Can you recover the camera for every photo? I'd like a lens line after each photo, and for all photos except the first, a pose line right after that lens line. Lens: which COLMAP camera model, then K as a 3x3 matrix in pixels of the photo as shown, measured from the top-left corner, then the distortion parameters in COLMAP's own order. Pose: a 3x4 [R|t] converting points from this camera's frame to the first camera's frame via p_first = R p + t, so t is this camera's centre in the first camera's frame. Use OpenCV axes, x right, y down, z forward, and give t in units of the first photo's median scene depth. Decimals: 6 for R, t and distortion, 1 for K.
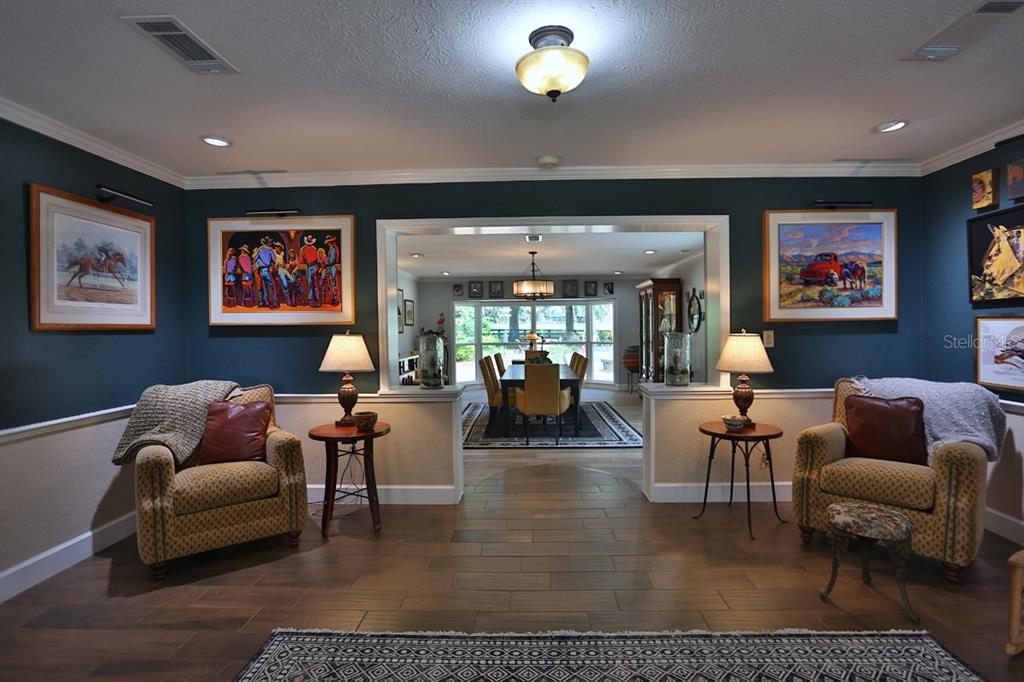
lens RADIAL K [[507.1, 0, 512.0], [0, 507.1, 341.0], [0, 0, 1]] dist [-0.062089, 0.024464]
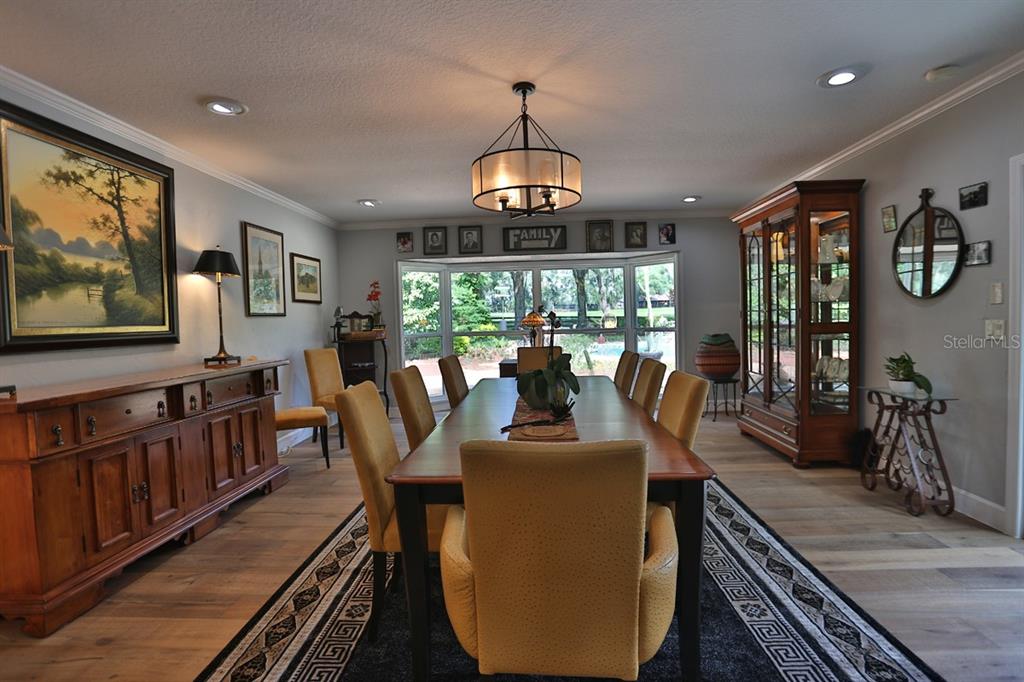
lens RADIAL K [[507.1, 0, 512.0], [0, 507.1, 341.0], [0, 0, 1]] dist [-0.062089, 0.024464]
pose [[0.999698, -0.014996, -0.019448, 0.079857], [0.015400, 0.999666, 0.020770, 0.007002], [0.019130, -0.021064, 0.999595, 1.350930]]
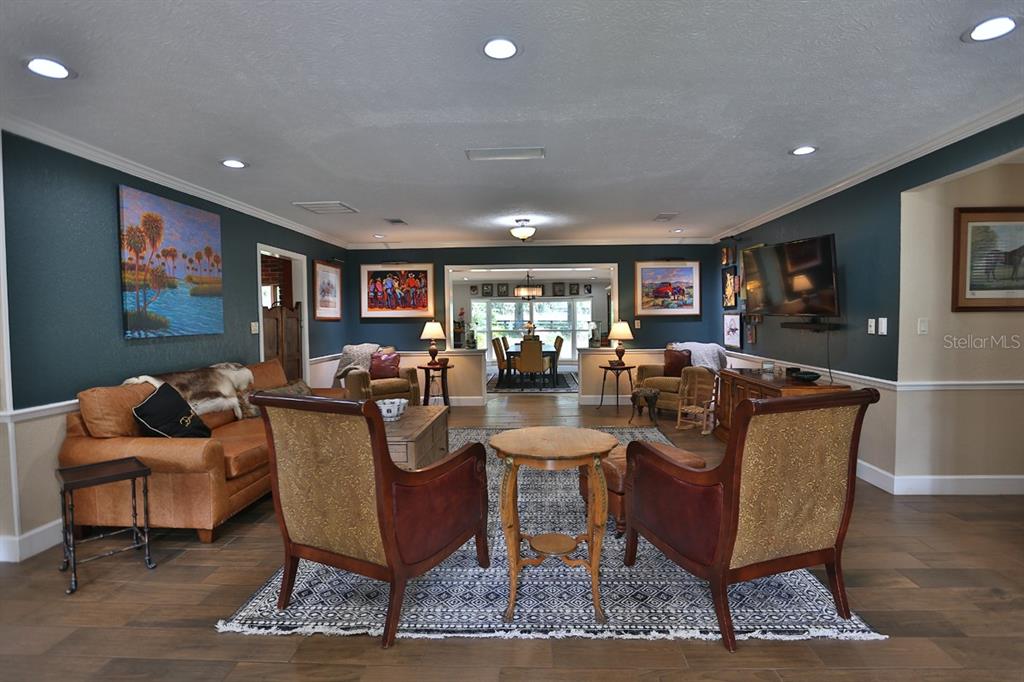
lens RADIAL K [[507.1, 0, 512.0], [0, 507.1, 341.0], [0, 0, 1]] dist [-0.062089, 0.024464]
pose [[0.999929, 0.000964, -0.011888, 0.027443], [-0.000758, 0.999849, 0.017337, 0.028014], [0.011903, -0.017327, 0.999779, -1.042050]]
